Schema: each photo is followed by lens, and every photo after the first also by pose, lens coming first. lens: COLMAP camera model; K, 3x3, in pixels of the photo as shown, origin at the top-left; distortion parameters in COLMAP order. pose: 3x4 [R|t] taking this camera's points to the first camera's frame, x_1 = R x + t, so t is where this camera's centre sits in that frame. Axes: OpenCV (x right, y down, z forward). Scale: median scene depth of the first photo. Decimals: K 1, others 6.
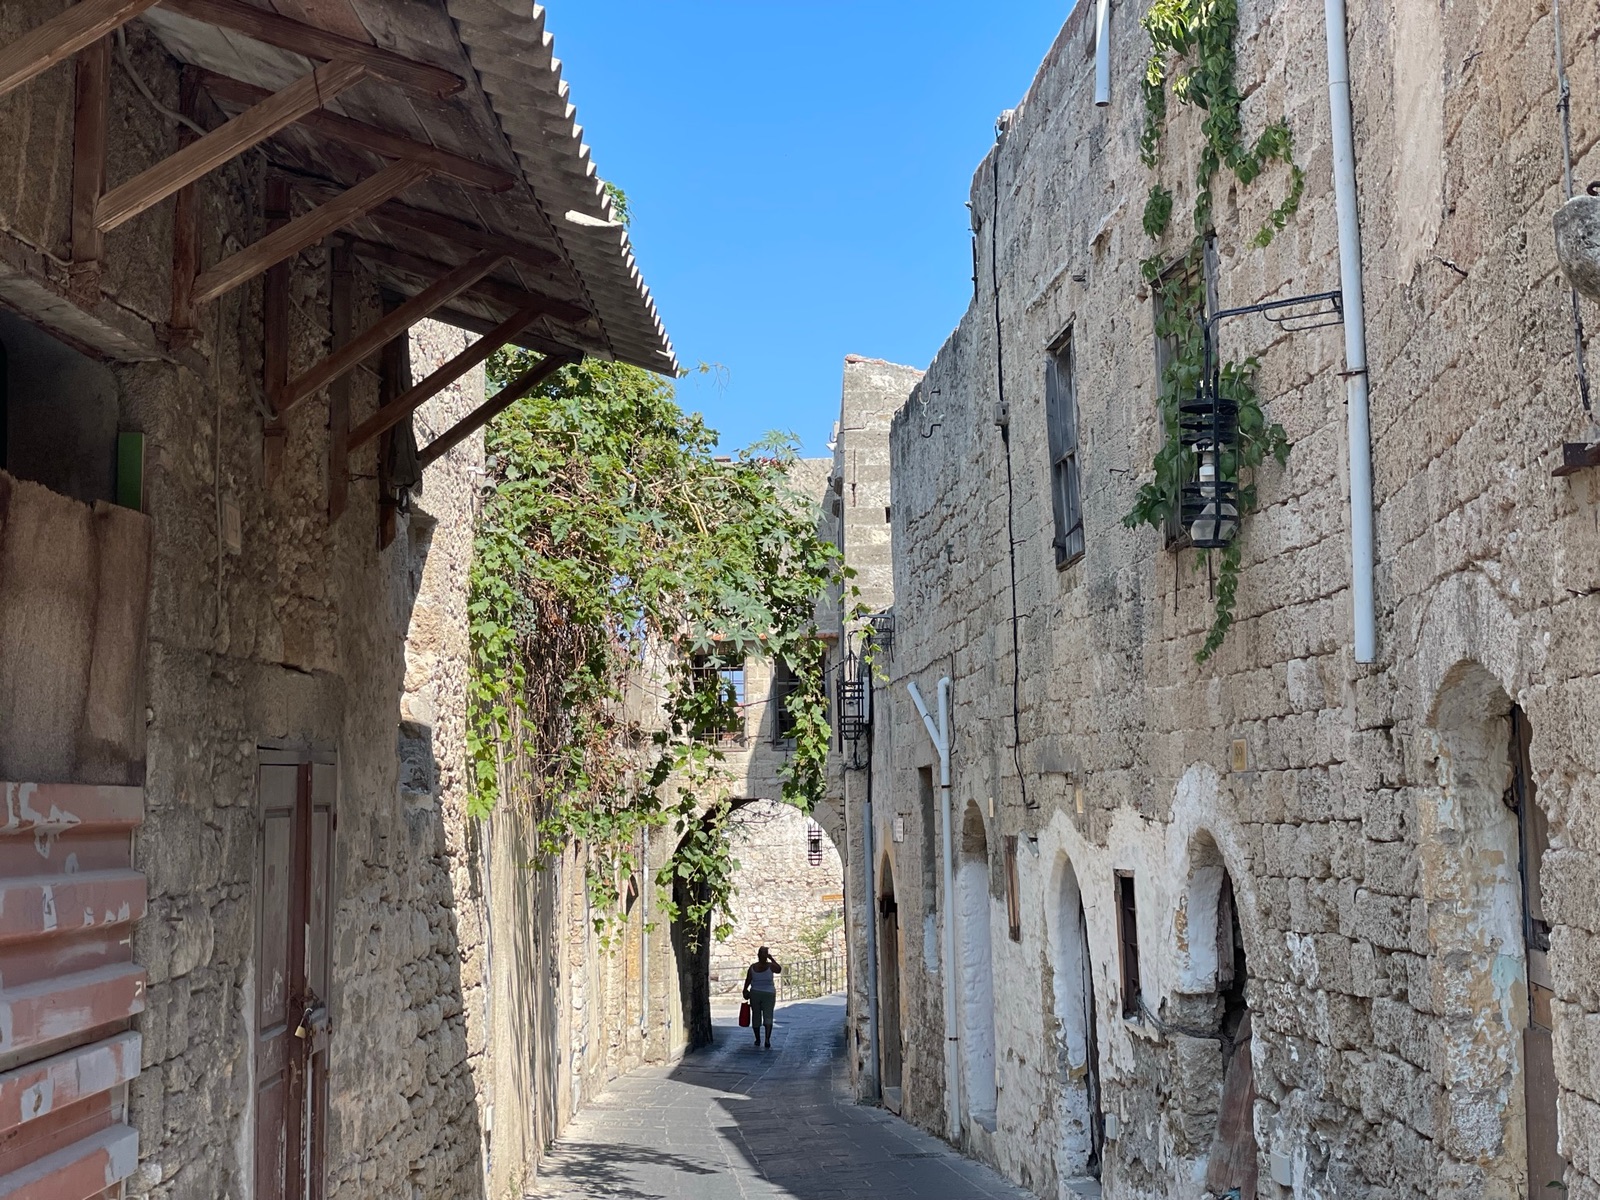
lens RADIAL K [[2416.2, 0, 799.9], [0, 2416.2, 599.5], [0, 0, 1]] dist [-0.013211, 0.000000]
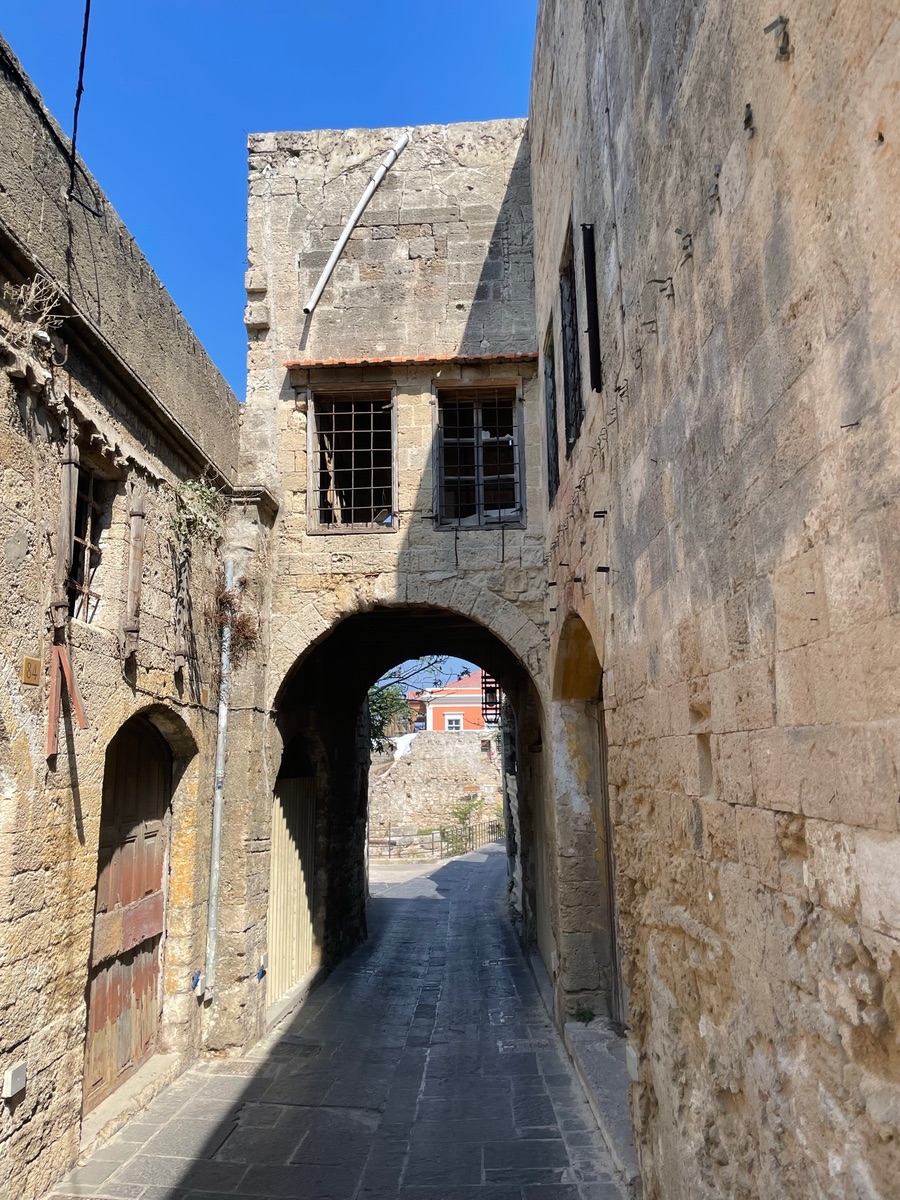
lens RADIAL K [[907.5, 0, 449.1], [0, 907.5, 599.1], [0, 0, 1]] dist [0.000225, -0.000125]
pose [[0.999993, 0.002768, 0.002645, -0.008311], [-0.002523, 0.996087, -0.088339, 0.102246], [-0.002879, 0.088332, 0.996087, 0.758694]]
